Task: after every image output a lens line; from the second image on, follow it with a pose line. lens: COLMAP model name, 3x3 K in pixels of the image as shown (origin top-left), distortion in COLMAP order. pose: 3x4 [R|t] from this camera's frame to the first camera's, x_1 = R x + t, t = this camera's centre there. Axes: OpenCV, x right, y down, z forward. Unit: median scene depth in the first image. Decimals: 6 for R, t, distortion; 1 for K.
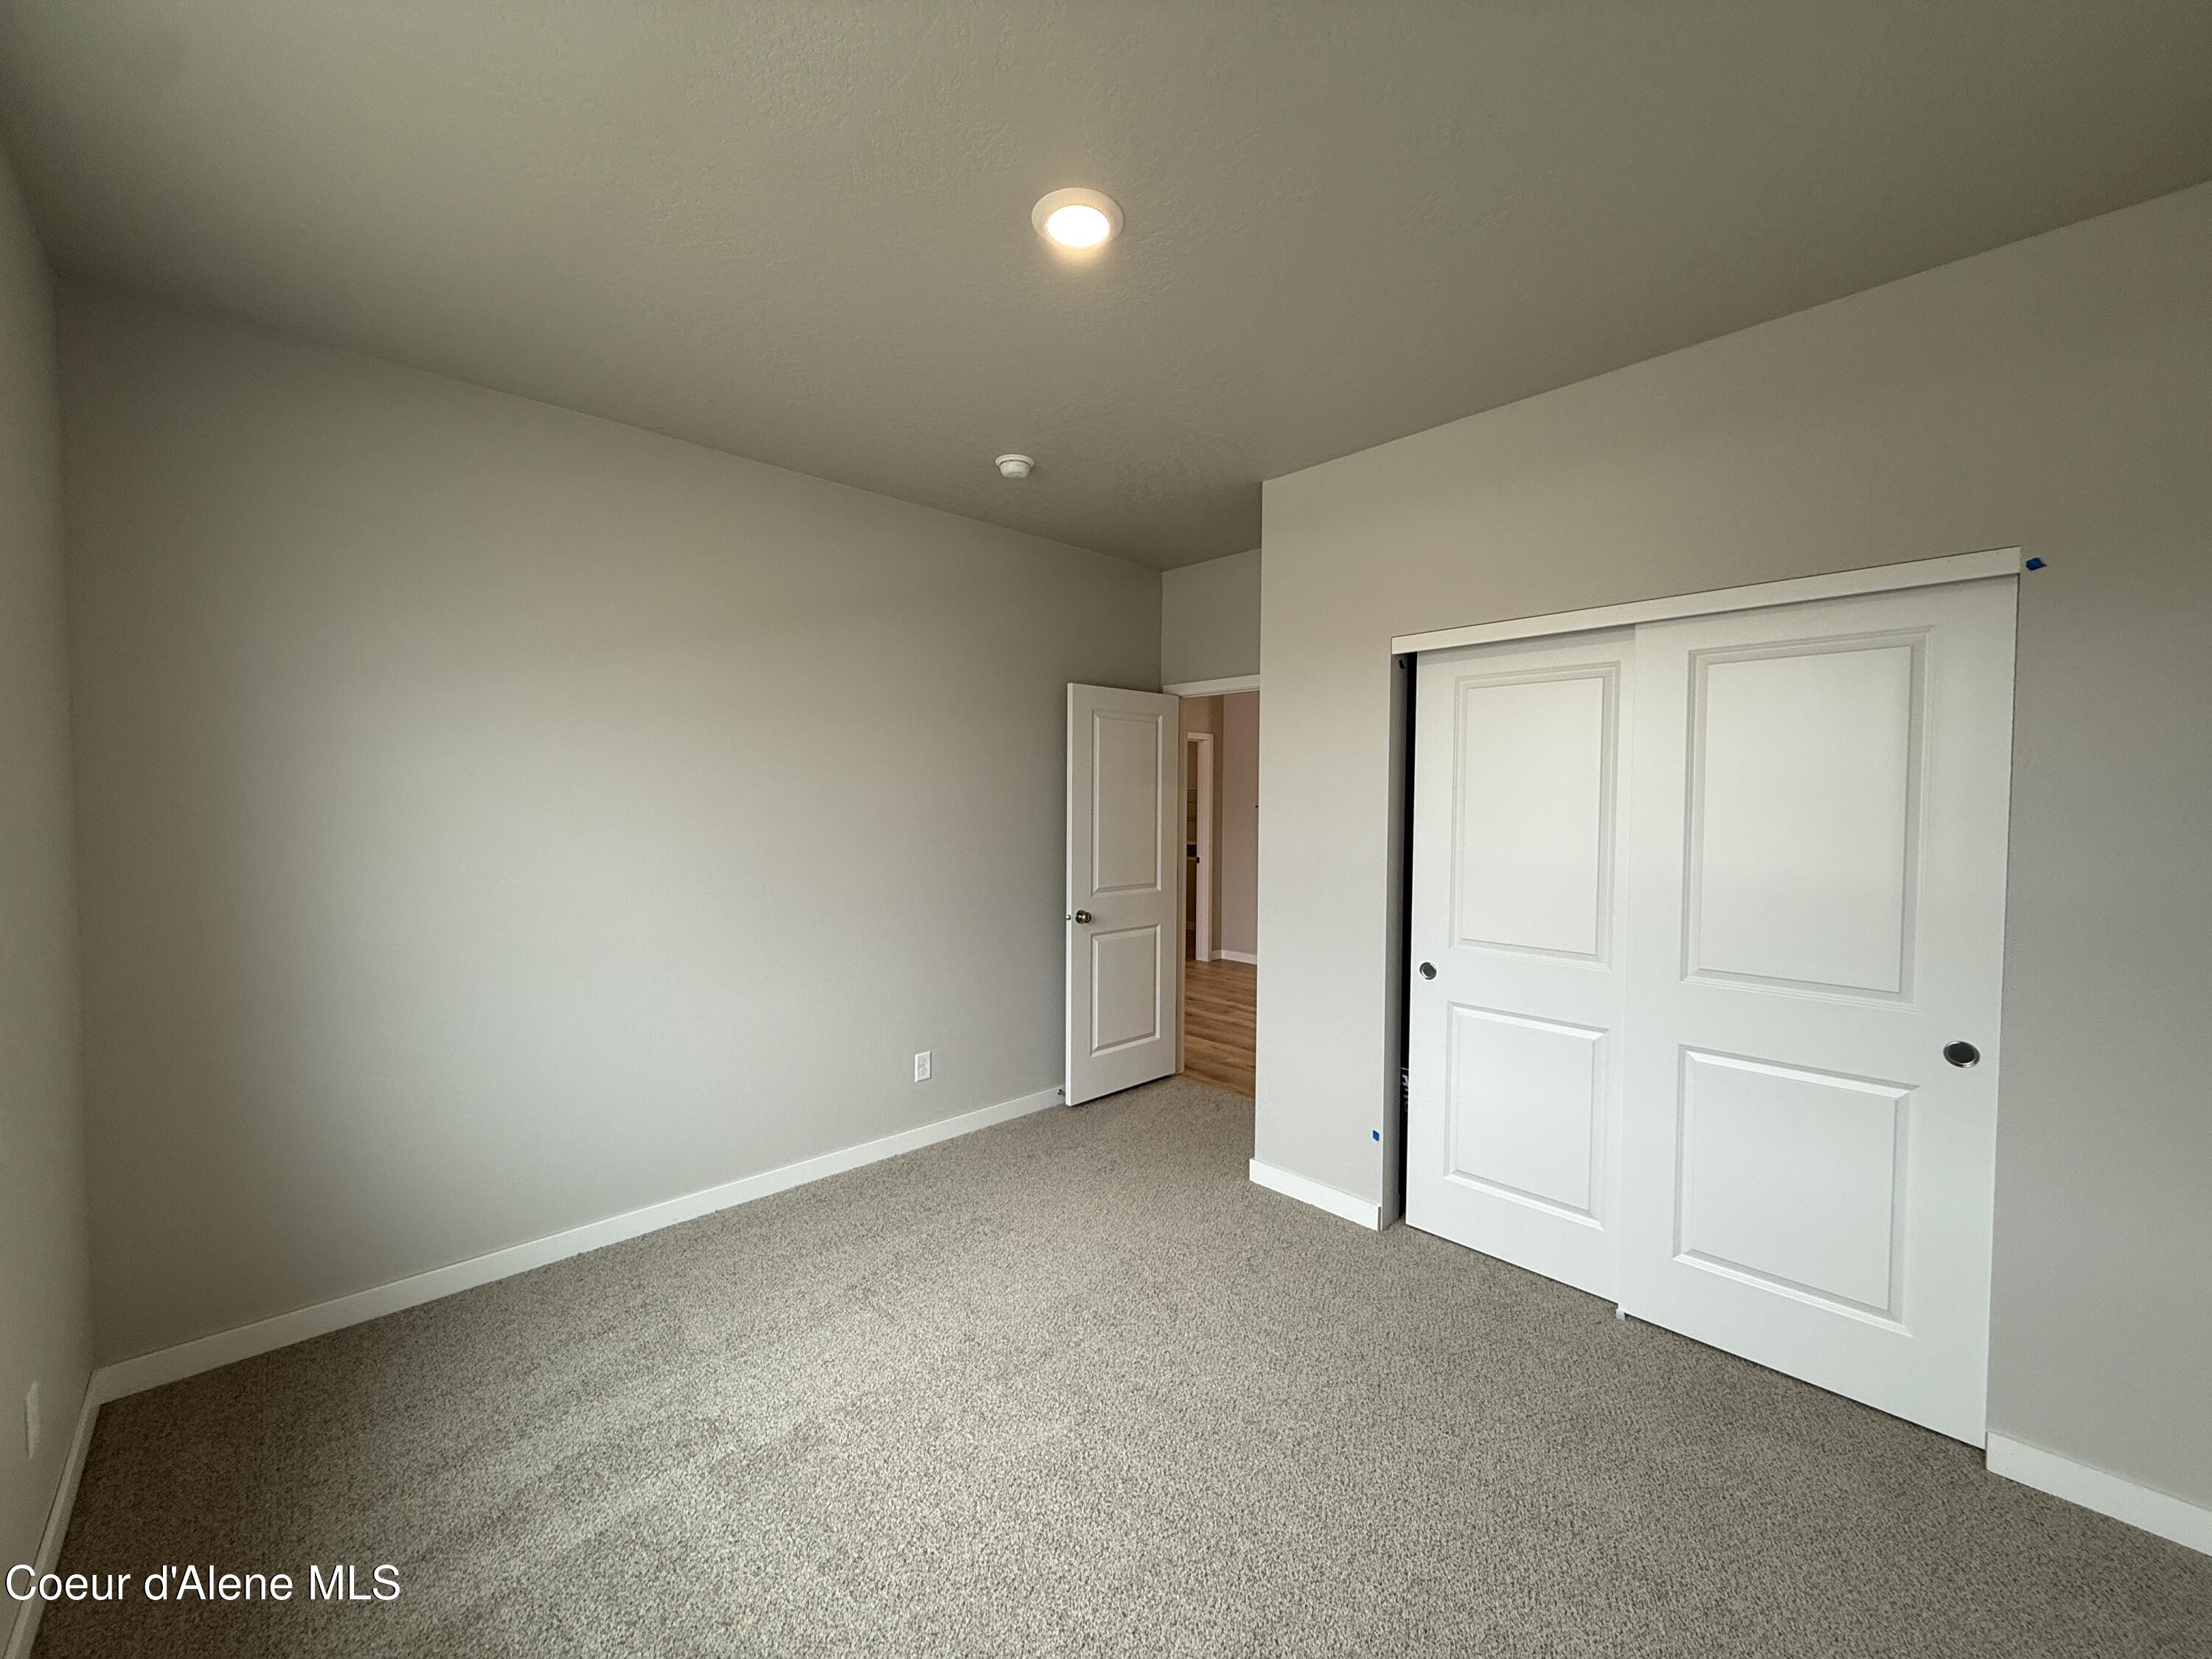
lens RADIAL K [[890.6, 0, 1106.0], [0, 890.6, 829.5], [0, 0, 1]] dist [0.001014, 0.000149]
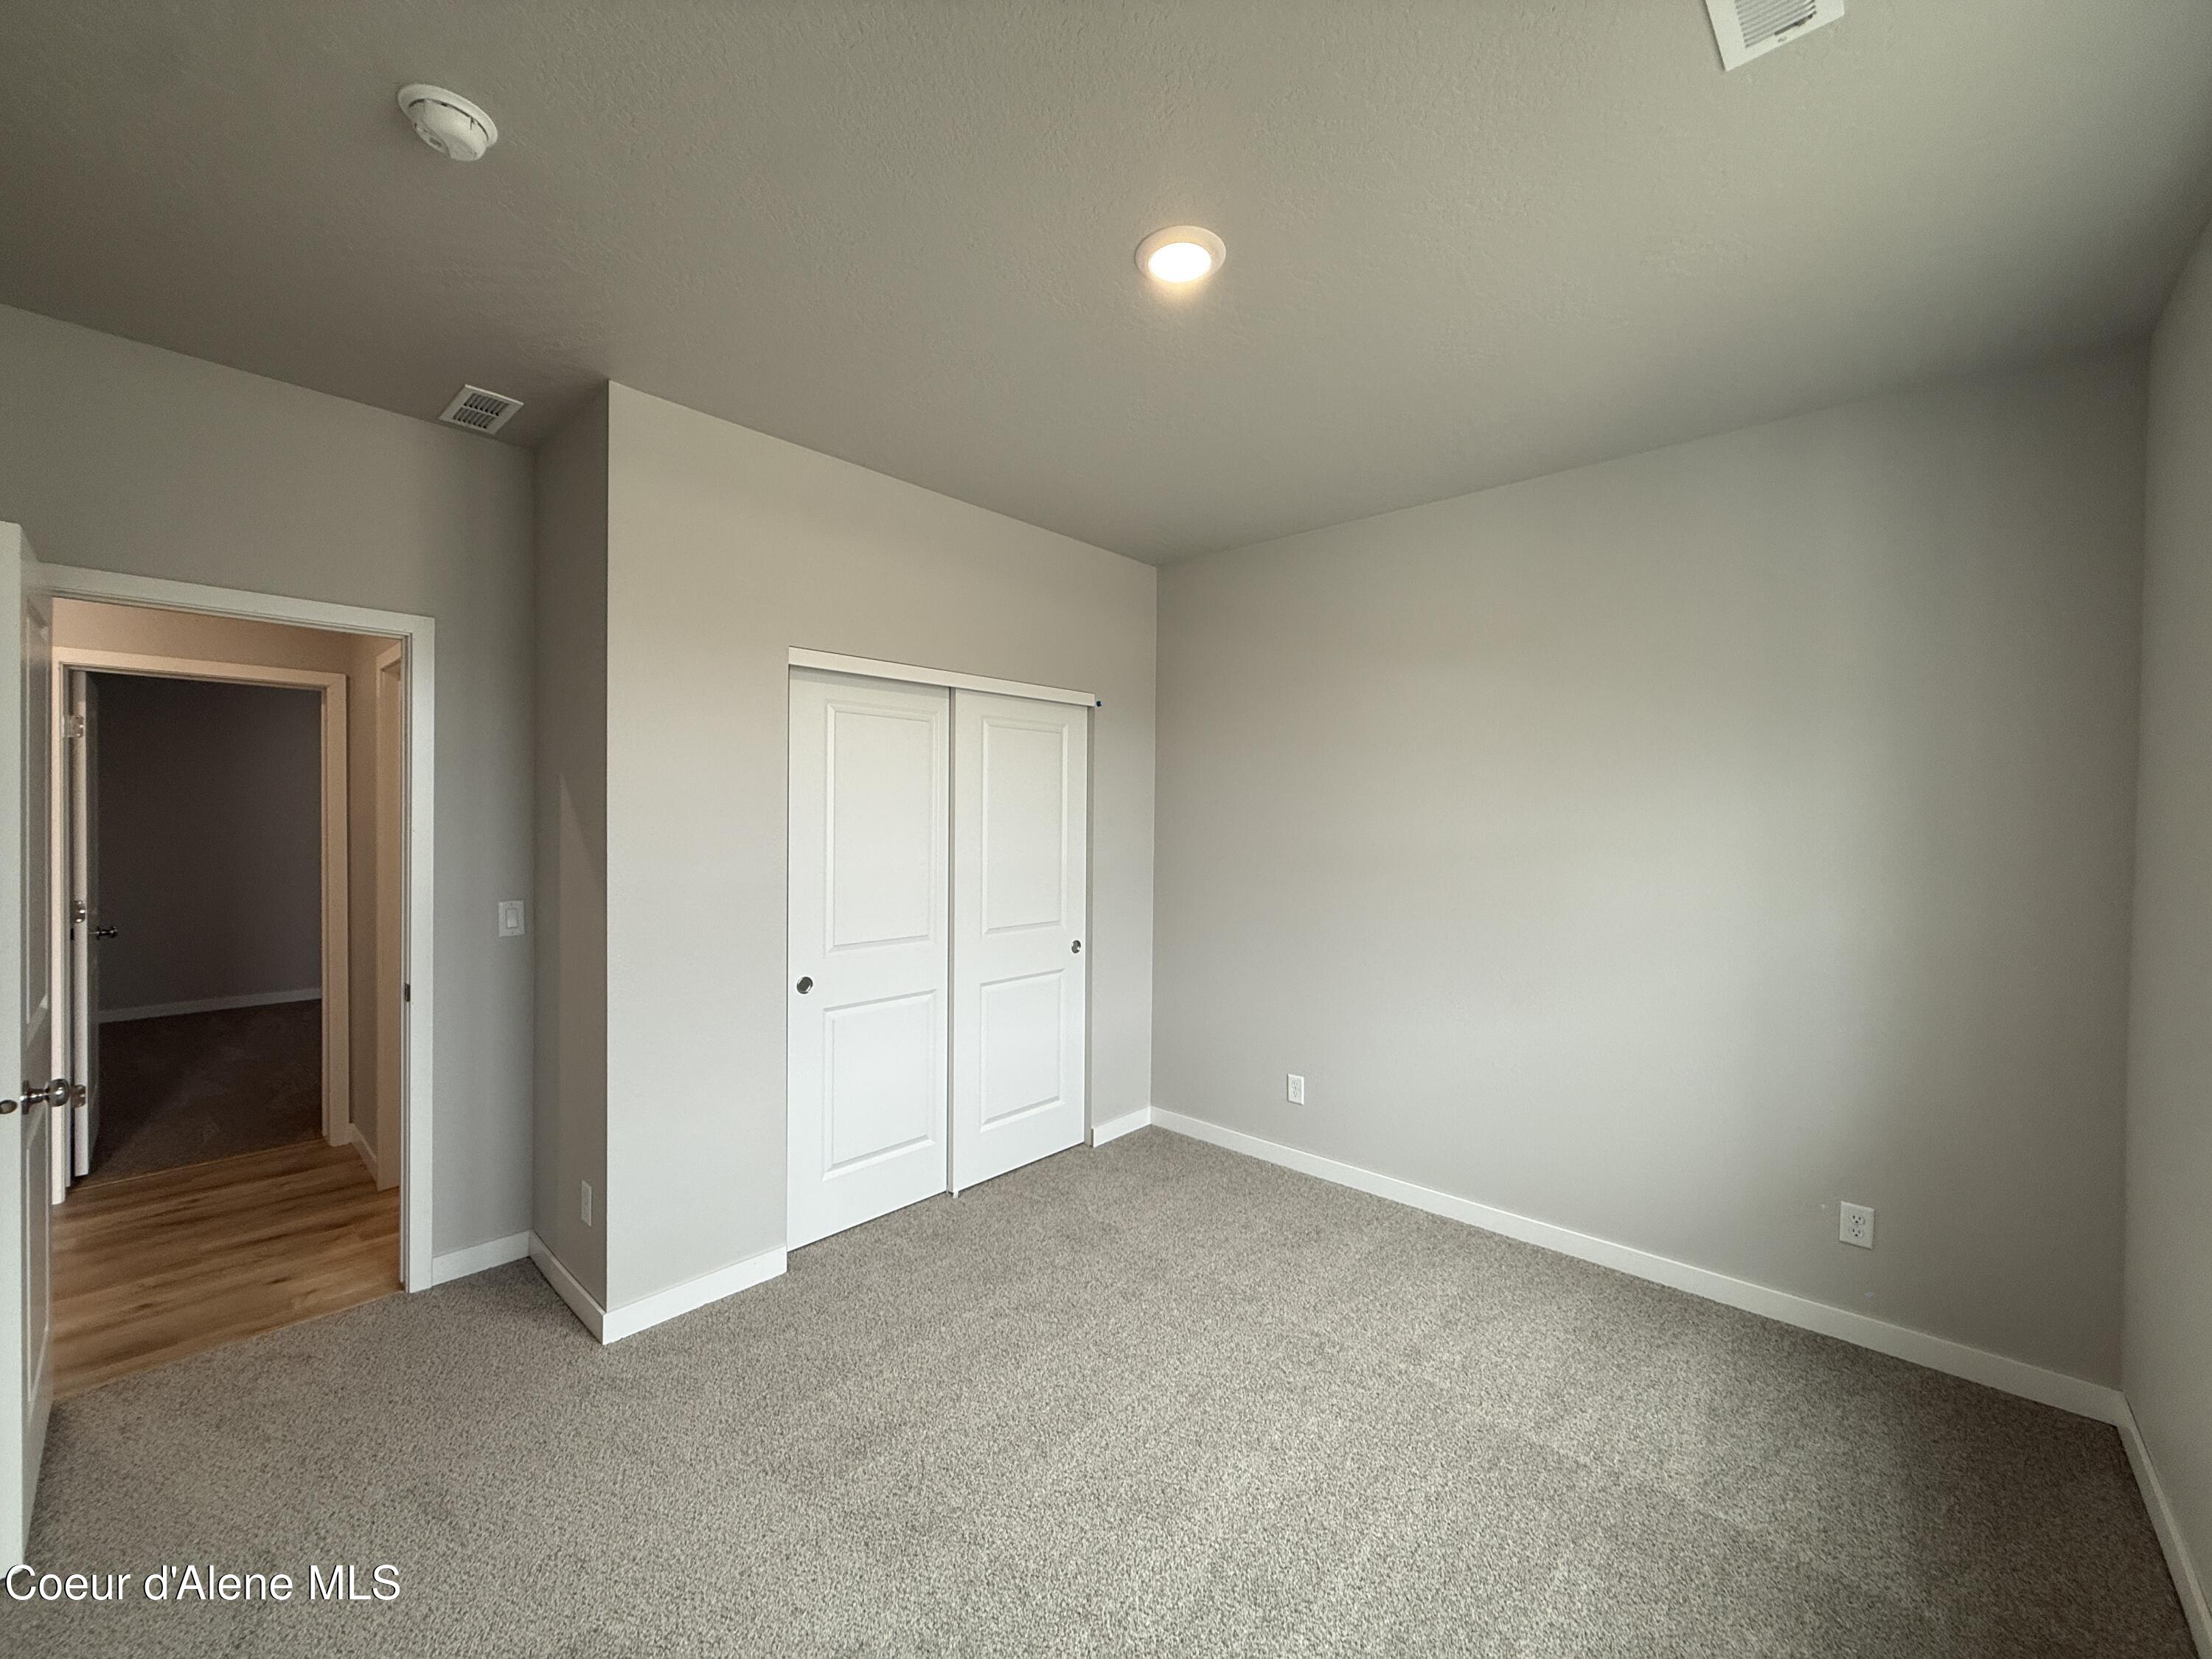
lens RADIAL K [[874.2, 0, 1101.2], [0, 874.2, 822.5], [0, 0, 1]] dist [0.000540, 0.000051]
pose [[-0.079044, -0.015966, 0.996743, -0.768938], [0.021178, 0.999619, 0.017692, -0.041666], [-0.996646, 0.022508, -0.078675, 0.882310]]
